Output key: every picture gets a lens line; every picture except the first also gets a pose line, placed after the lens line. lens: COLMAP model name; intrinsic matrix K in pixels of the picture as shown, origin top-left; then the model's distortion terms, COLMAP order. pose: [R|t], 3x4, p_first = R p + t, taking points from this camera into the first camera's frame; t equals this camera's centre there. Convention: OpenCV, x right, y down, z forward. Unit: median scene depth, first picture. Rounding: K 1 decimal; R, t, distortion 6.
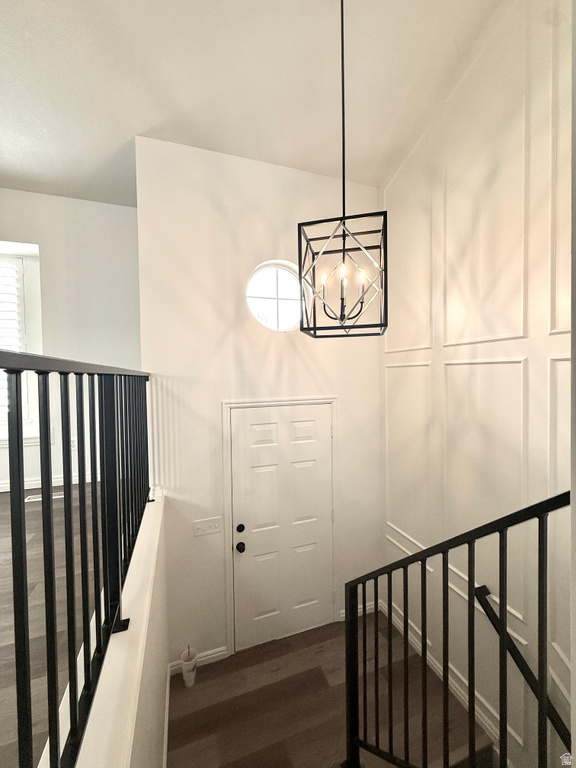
lens RADIAL K [[309.4, 0, 288.7], [0, 309.4, 386.1], [0, 0, 1]] dist [-0.005019, -0.000539]
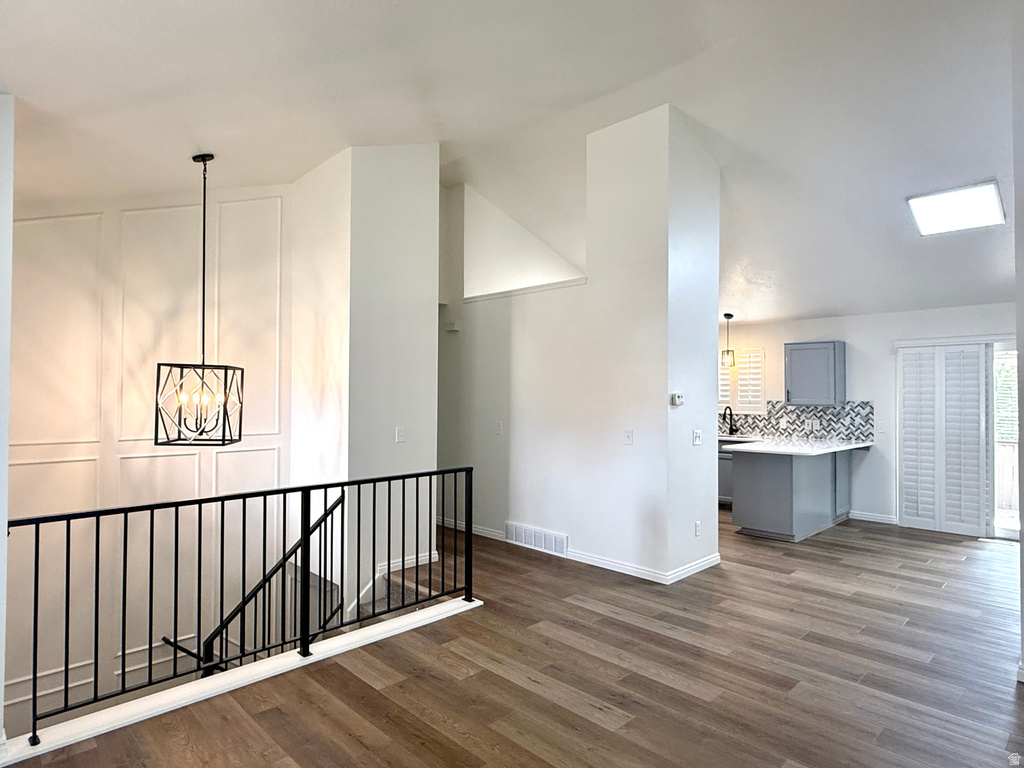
lens RADIAL K [[590.2, 0, 515.8], [0, 590.2, 389.1], [0, 0, 1]] dist [-0.002569, -0.001568]
pose [[-0.433174, 0.019921, 0.901090, -1.936574], [0.029852, 0.999524, -0.007747, -0.257339], [-0.900816, 0.023544, -0.433563, 0.681737]]
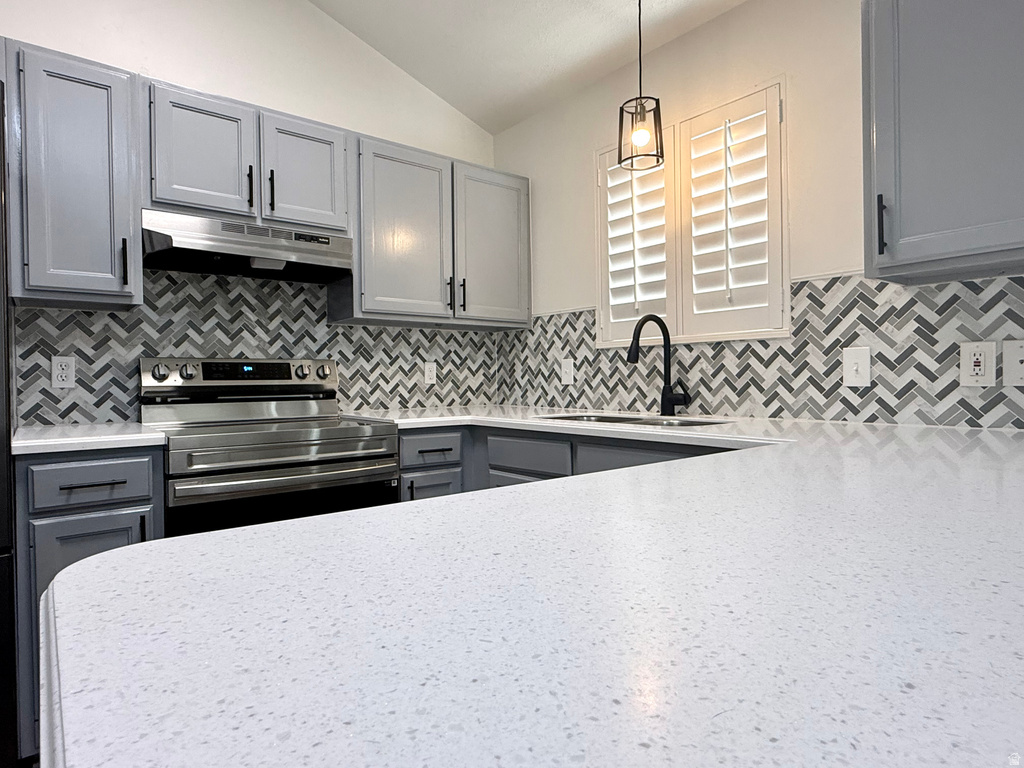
lens RADIAL K [[590.2, 0, 509.2], [0, 590.2, 387.3], [0, 0, 1]] dist [-0.002569, -0.001568]
pose [[-0.338475, 0.003120, 0.940970, -0.027357], [0.047540, 0.998774, 0.013789, -0.030038], [-0.939774, 0.049401, -0.338209, -1.580902]]
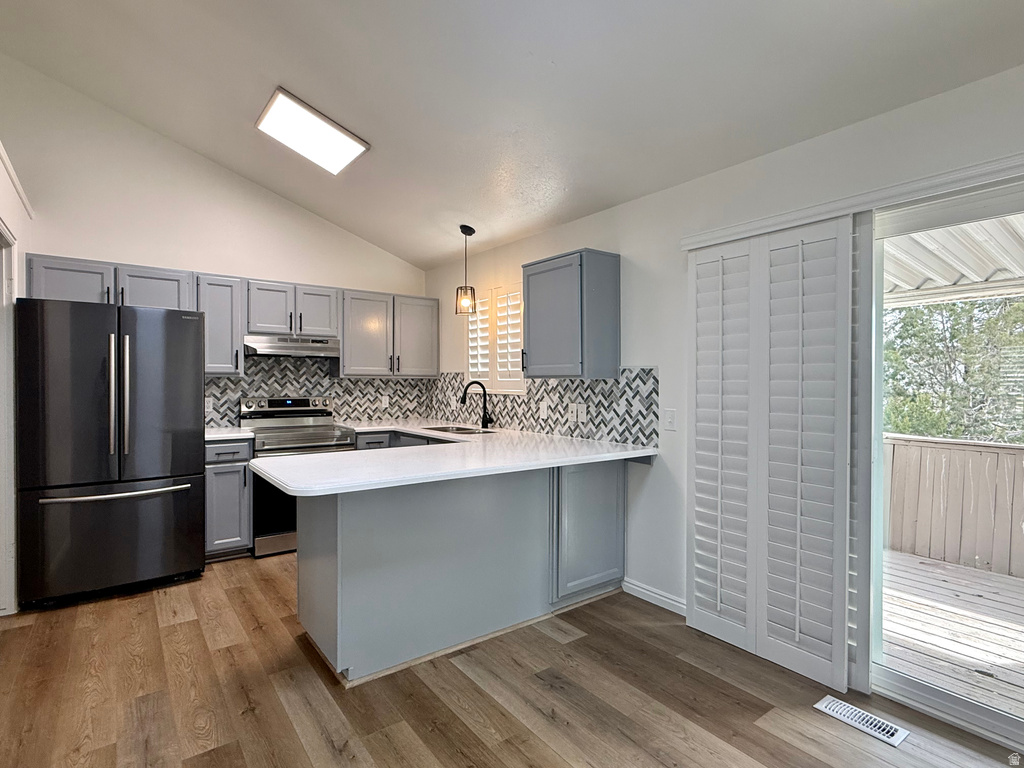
lens RADIAL K [[526.8, 0, 514.5], [0, 526.8, 390.3], [0, 0, 1]] dist [0.000754, 0.000884]
pose [[-0.313081, -0.006378, 0.949705, -1.111949], [0.030941, 0.999378, 0.016912, -0.129466], [-0.949222, 0.034679, -0.312689, -1.696095]]
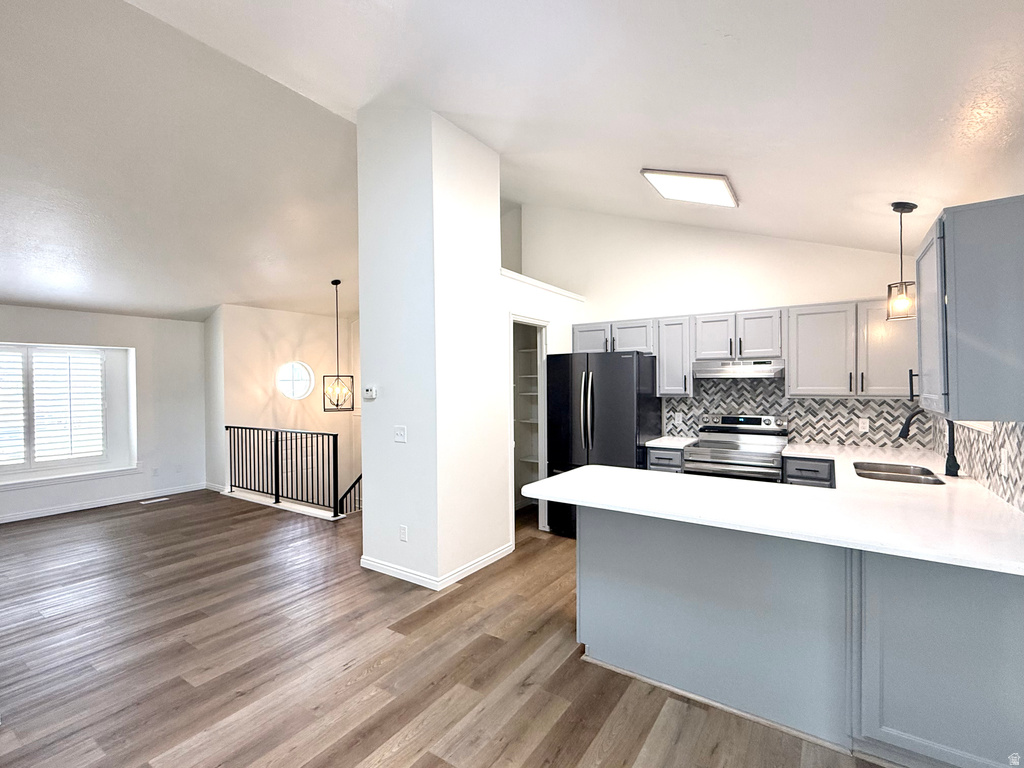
lens RADIAL K [[480.3, 0, 506.2], [0, 480.3, 383.2], [0, 0, 1]] dist [-0.001505, -0.000551]
pose [[0.809276, 0.004212, 0.587414, -0.869194], [0.019137, 0.999254, -0.033530, -0.183578], [-0.587117, 0.038376, 0.808592, -2.600760]]
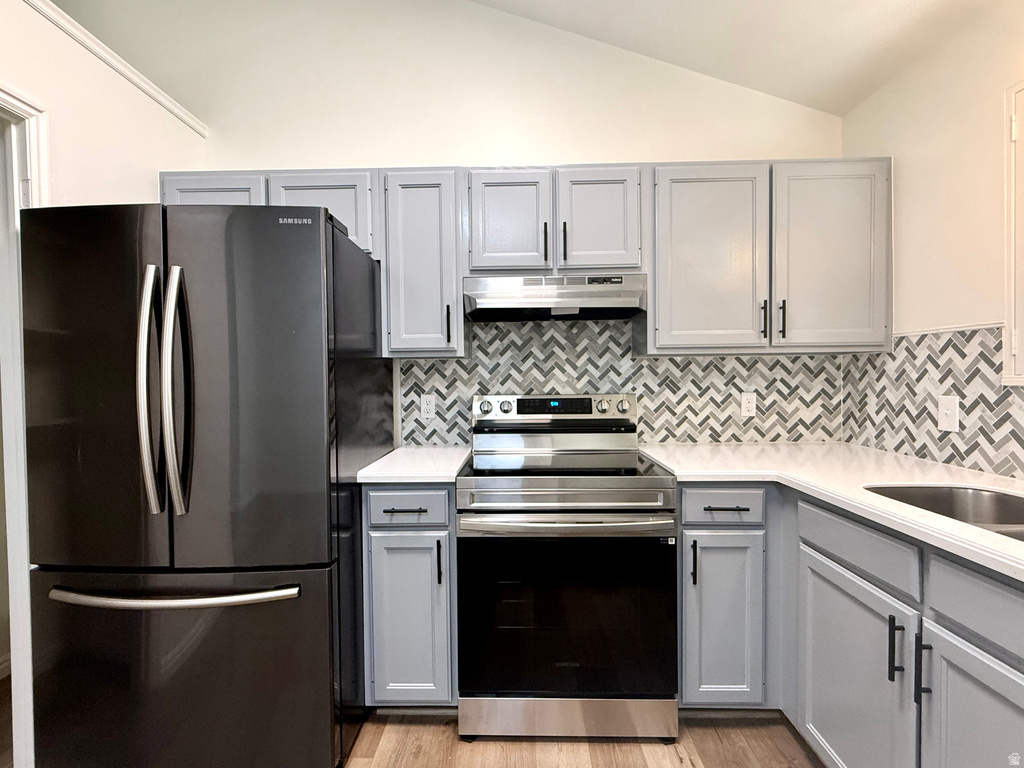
lens RADIAL K [[480.3, 0, 512.6], [0, 480.3, 386.6], [0, 0, 1]] dist [-0.001505, -0.000551]
pose [[0.348008, -0.013004, 0.937401, 0.210855], [0.039348, 0.999225, -0.000747, -0.113782], [-0.936665, 0.037145, 0.348250, -1.770935]]
